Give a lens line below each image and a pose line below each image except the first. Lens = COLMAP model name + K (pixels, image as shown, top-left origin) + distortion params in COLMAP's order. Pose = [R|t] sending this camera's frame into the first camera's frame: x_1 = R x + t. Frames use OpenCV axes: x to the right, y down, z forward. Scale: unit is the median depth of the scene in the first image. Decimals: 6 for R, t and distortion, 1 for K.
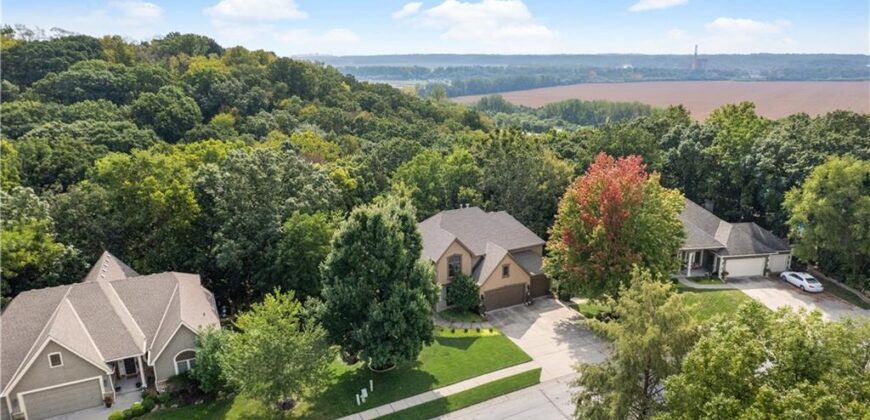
lens RADIAL K [[518.5, 0, 445.6], [0, 518.5, 210.0], [0, 0, 1]] dist [-0.018140, 0.001776]
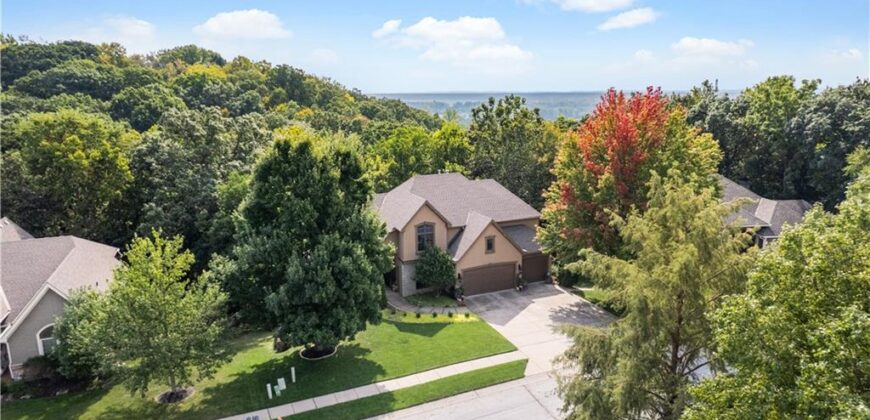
lens RADIAL K [[533.6, 0, 435.0], [0, 533.6, 210.0], [0, 0, 1]] dist [-0.049964, 0.054475]
pose [[0.999057, 0.005464, -0.043083, 0.067650], [-0.007511, 0.998844, -0.047477, 0.104794], [0.042774, 0.047756, 0.997943, 0.183103]]
